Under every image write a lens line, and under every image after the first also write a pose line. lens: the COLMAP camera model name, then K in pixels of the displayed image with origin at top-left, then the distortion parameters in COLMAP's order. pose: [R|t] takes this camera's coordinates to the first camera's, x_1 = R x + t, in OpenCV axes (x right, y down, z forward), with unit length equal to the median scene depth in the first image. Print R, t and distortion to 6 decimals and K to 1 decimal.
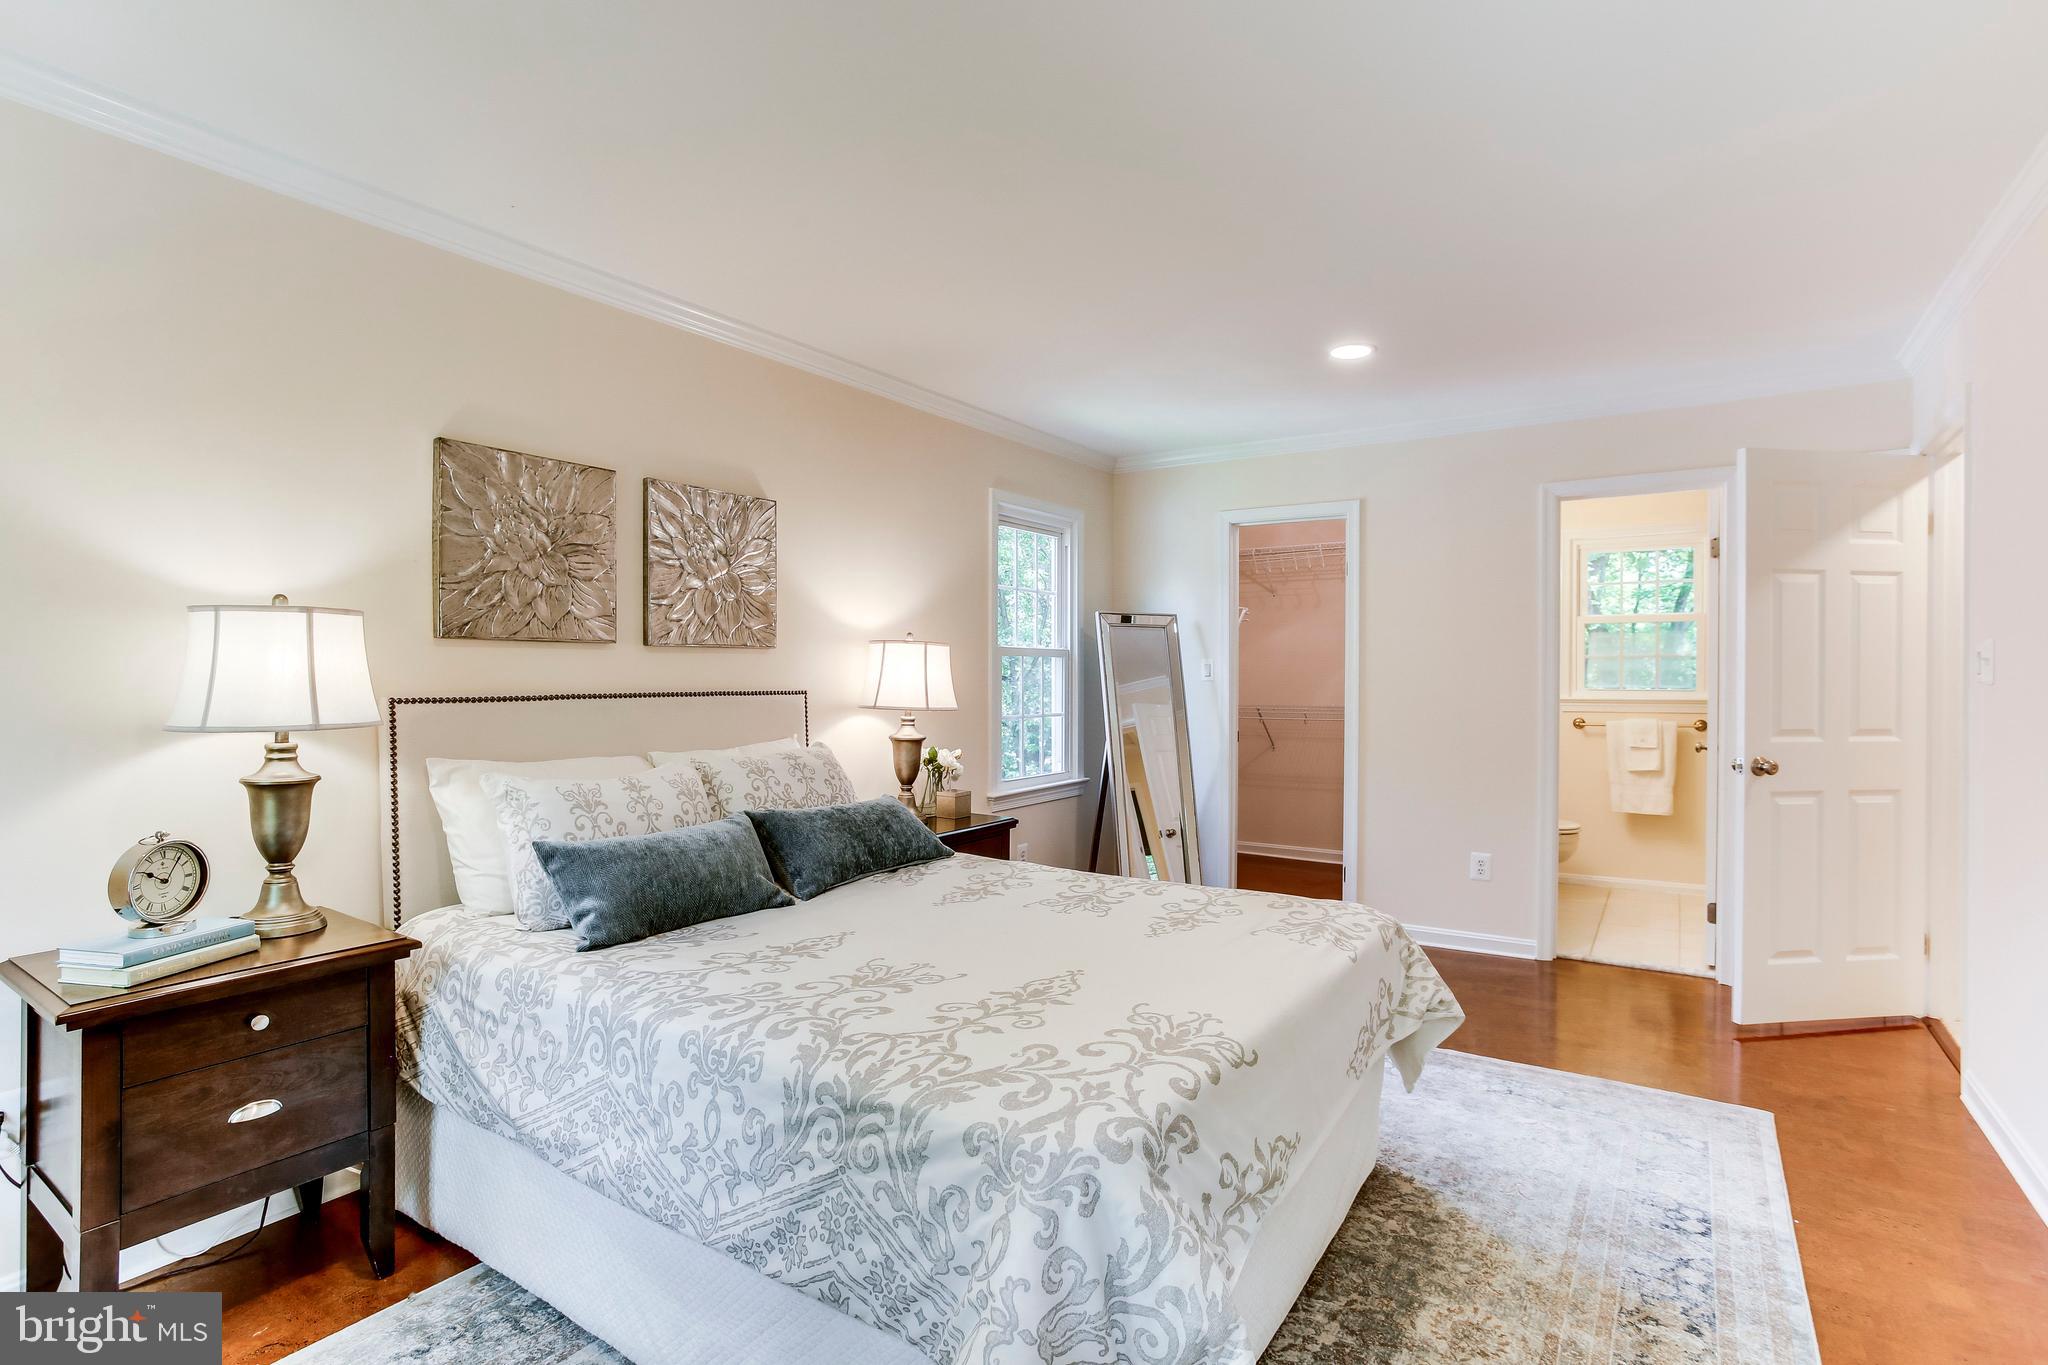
lens RADIAL K [[998.6, 0, 1019.5], [0, 998.6, 667.9], [0, 0, 1]] dist [-0.047082, 0.029410]
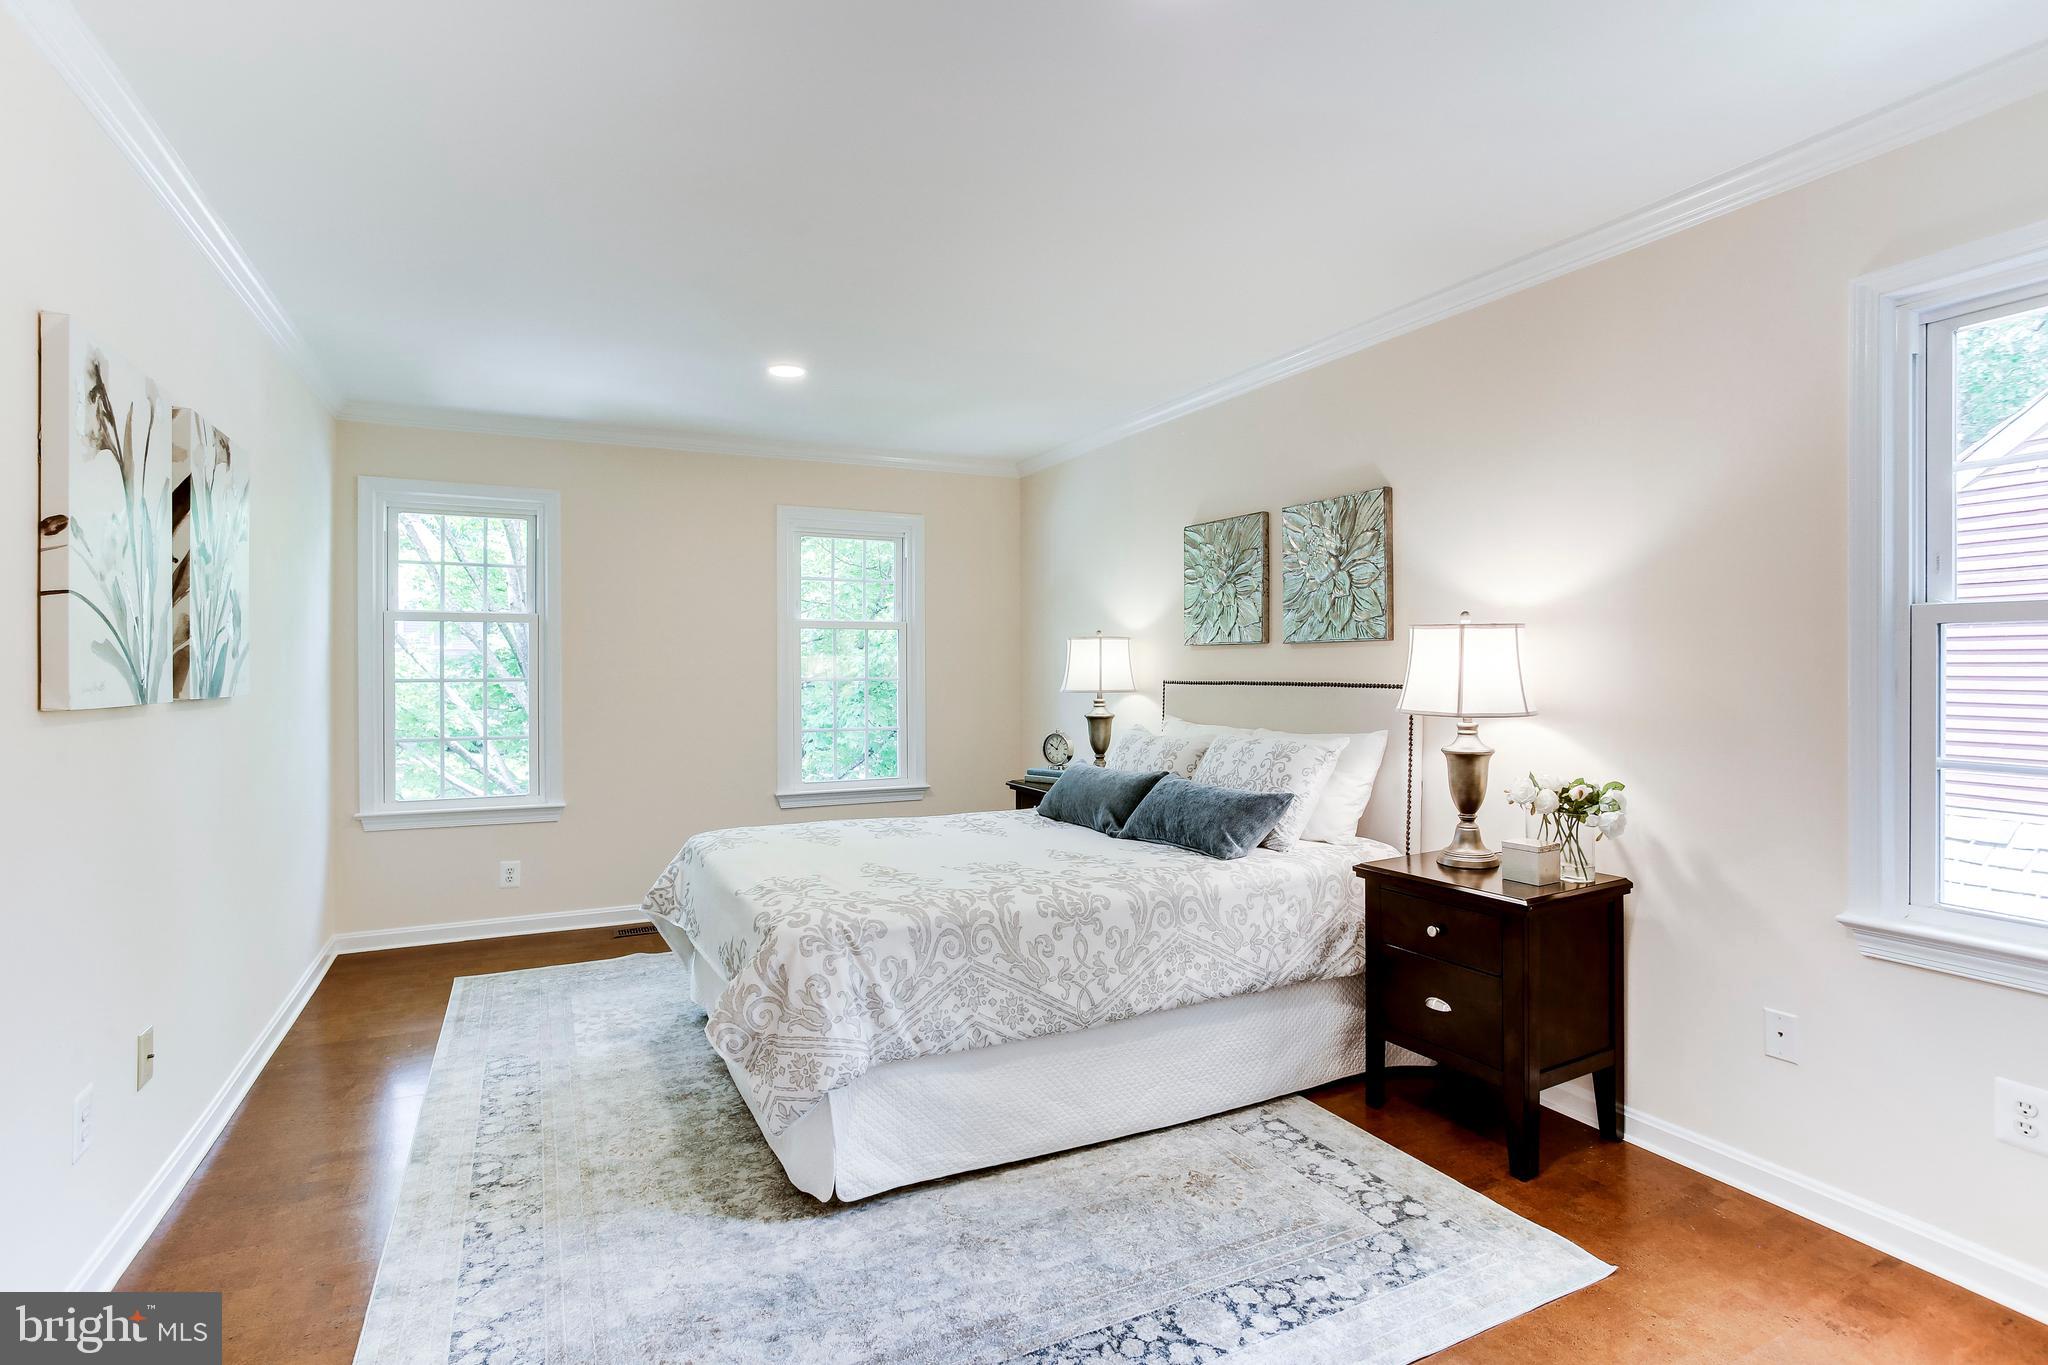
lens RADIAL K [[998.6, 0, 1019.5], [0, 998.6, 667.9], [0, 0, 1]] dist [-0.047082, 0.029410]
pose [[-0.478689, -0.011505, -0.877909, 0.783379], [-0.004375, 0.999933, -0.010719, 0.020469], [0.877973, -0.001290, -0.478708, 1.194758]]
